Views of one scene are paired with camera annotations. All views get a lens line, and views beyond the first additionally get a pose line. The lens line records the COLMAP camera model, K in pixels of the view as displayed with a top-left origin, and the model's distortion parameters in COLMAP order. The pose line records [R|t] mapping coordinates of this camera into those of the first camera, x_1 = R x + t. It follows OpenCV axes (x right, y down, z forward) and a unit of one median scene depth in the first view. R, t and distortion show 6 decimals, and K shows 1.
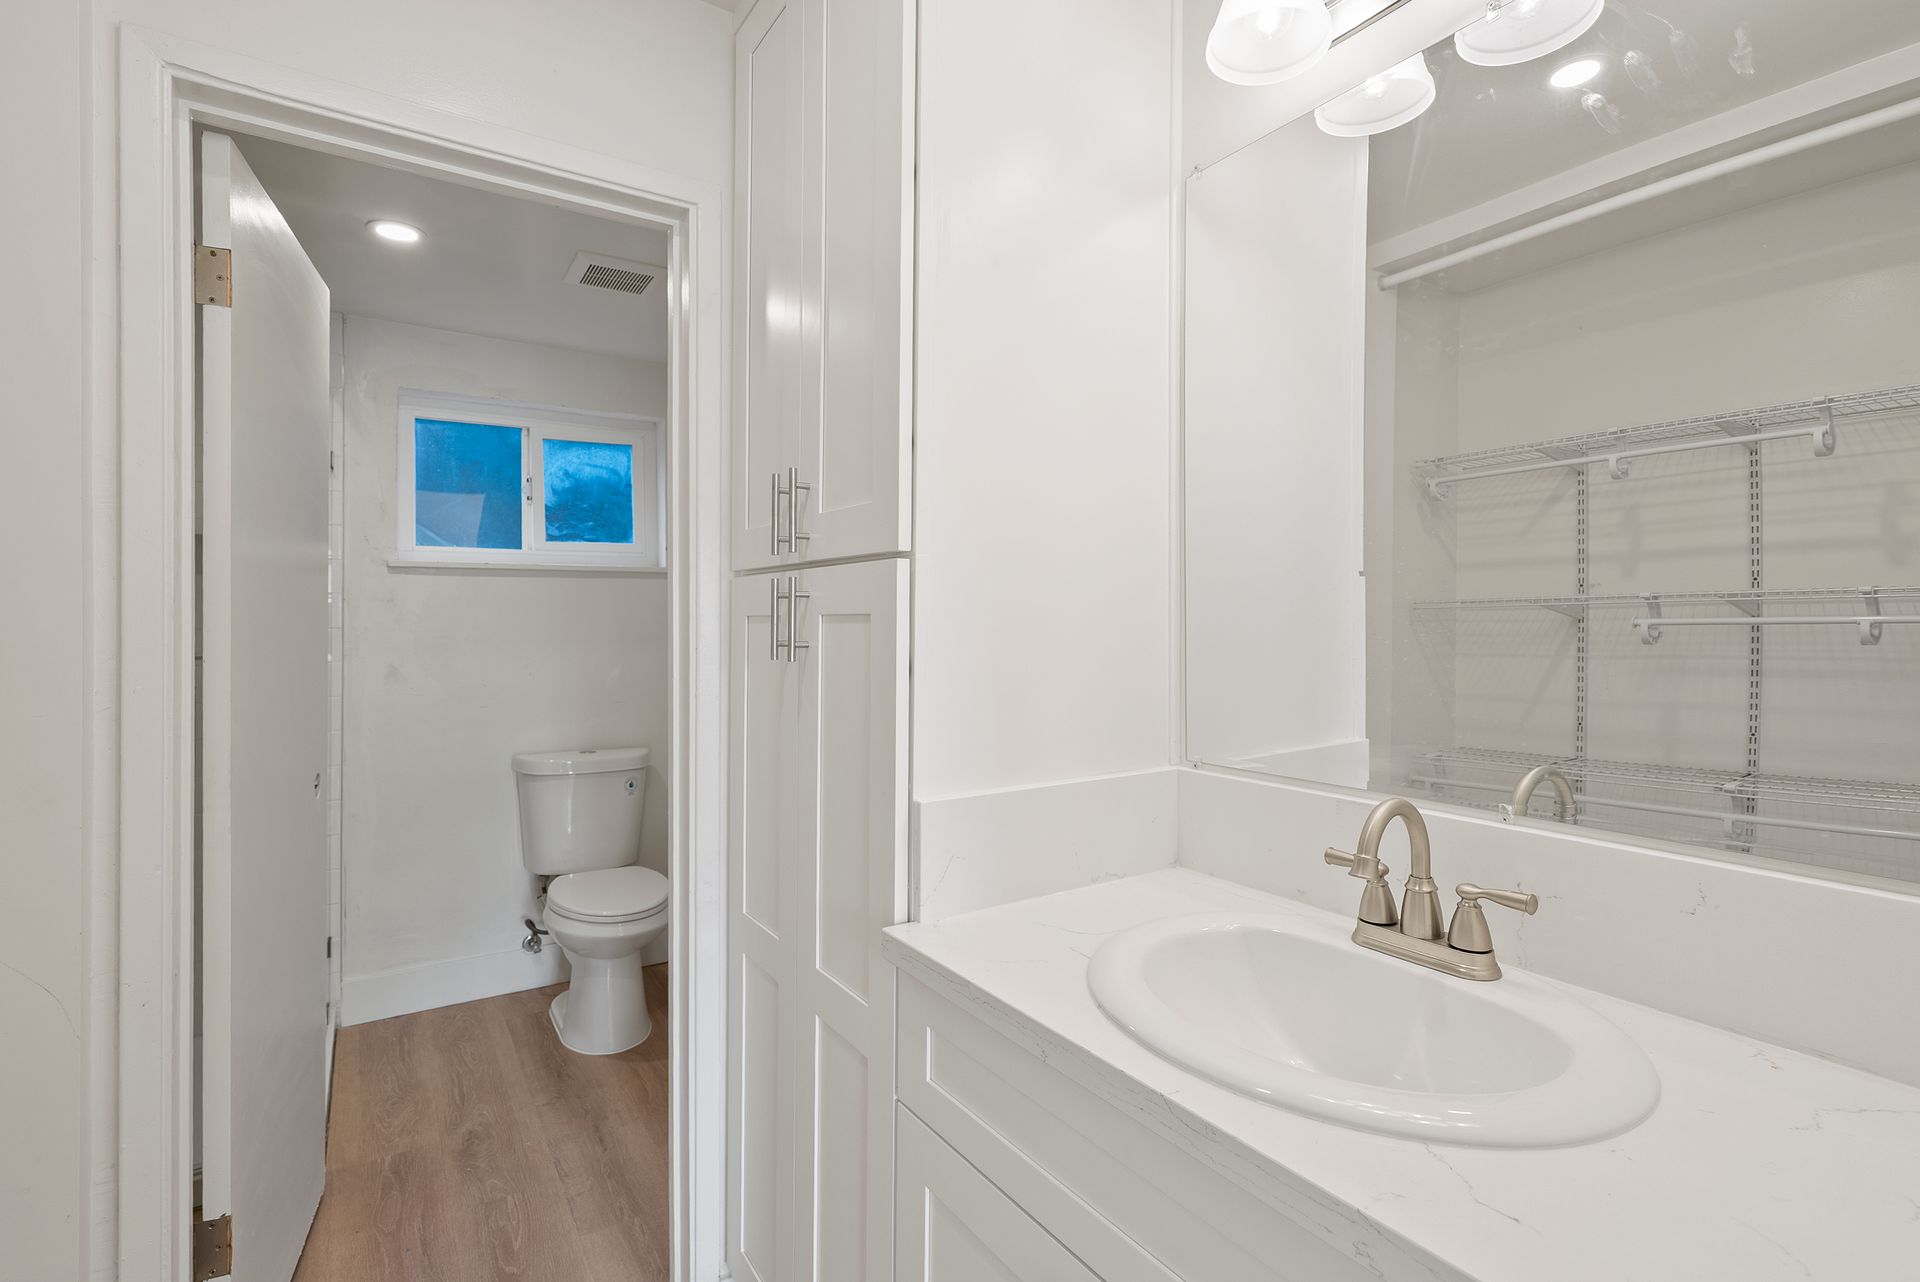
lens RADIAL K [[881.7, 0, 963.4], [0, 881.7, 621.6], [0, 0, 1]] dist [-0.002783, -0.000103]
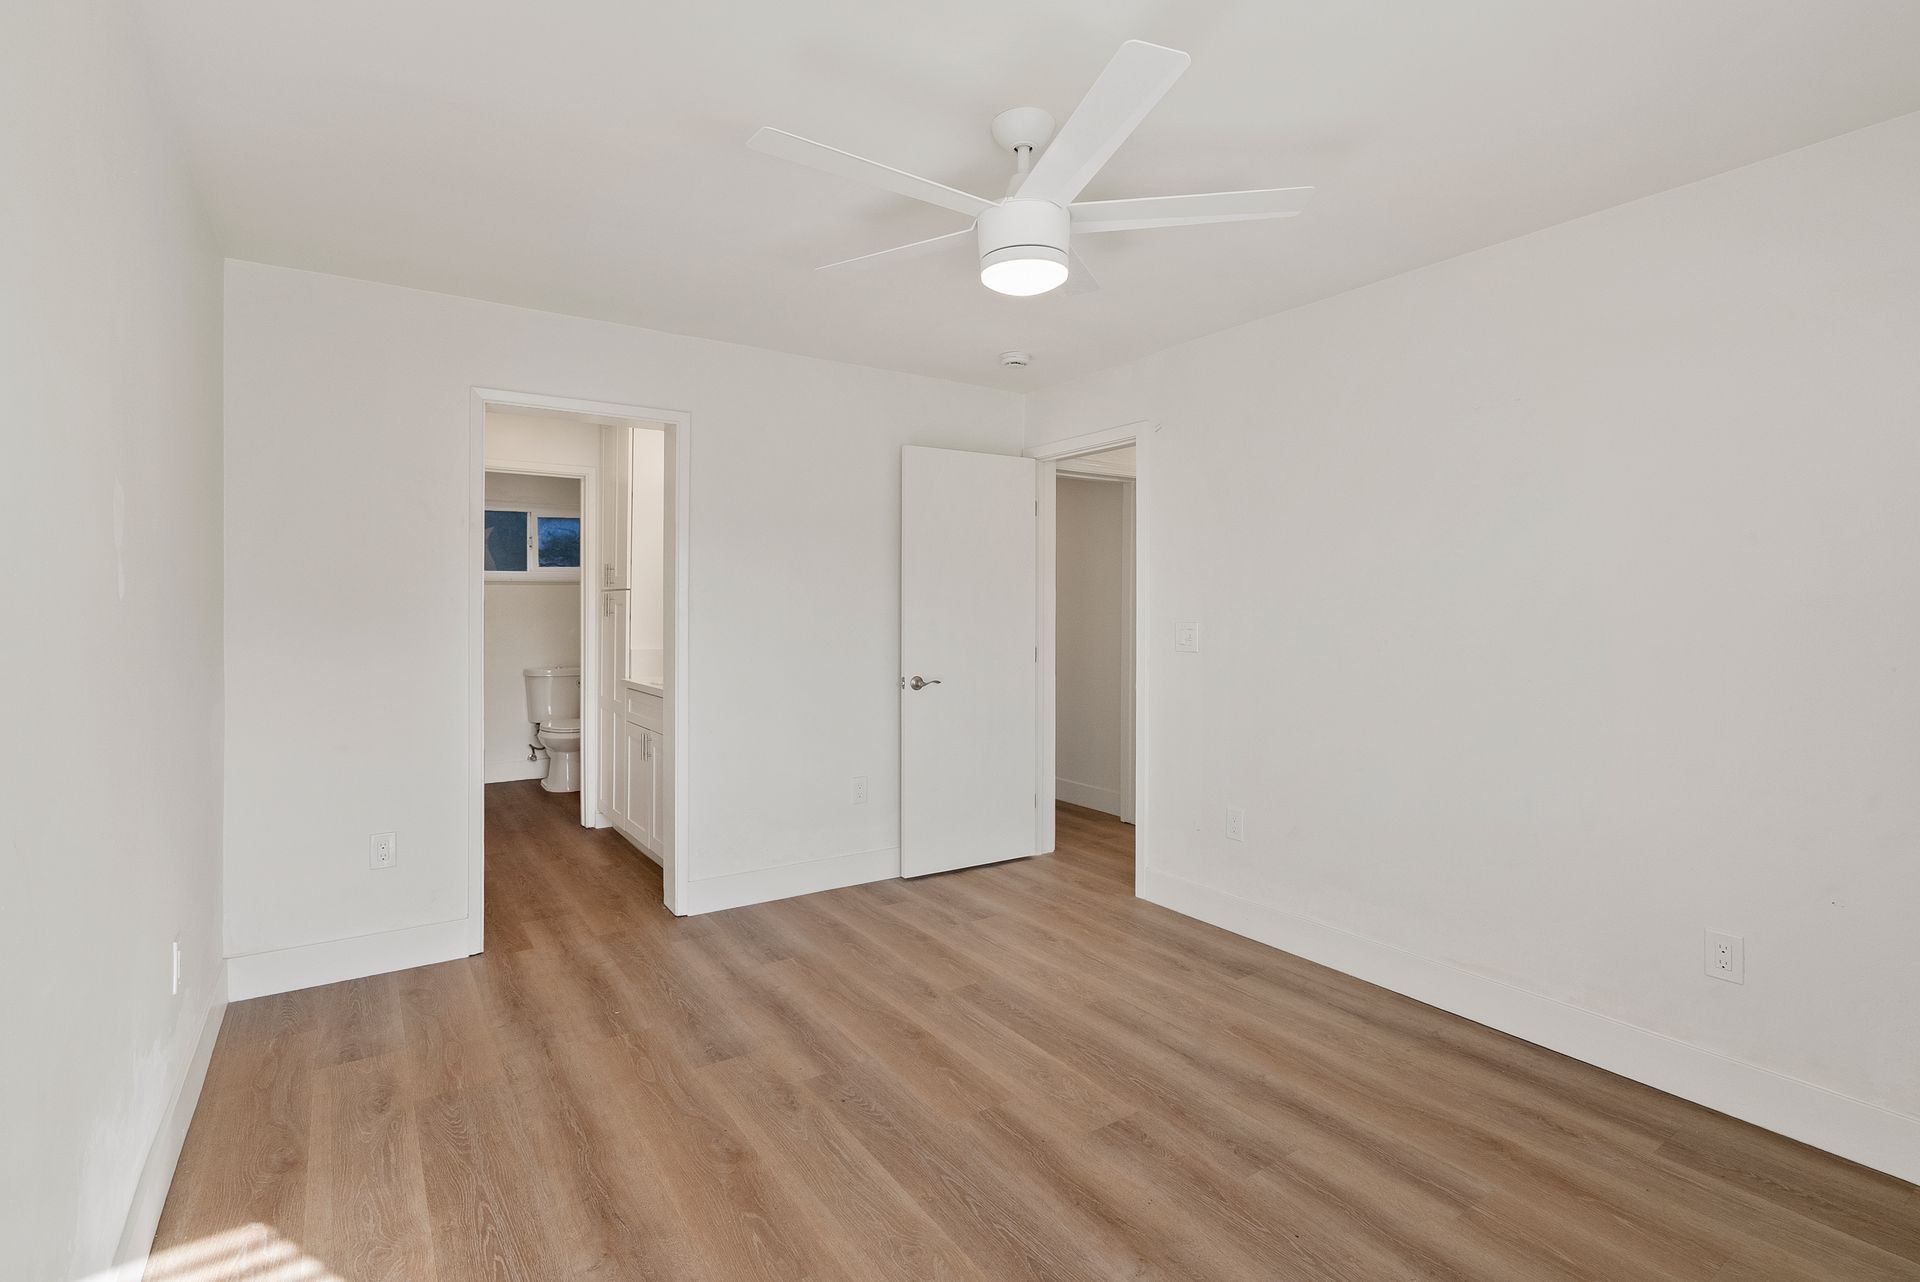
lens RADIAL K [[881.7, 0, 963.4], [0, 881.7, 621.6], [0, 0, 1]] dist [-0.002783, -0.000103]
pose [[0.999896, 0.004804, 0.013576, 0.480355], [-0.004953, 0.999927, 0.011028, 0.007744], [-0.013522, -0.011094, 0.999847, -1.050847]]
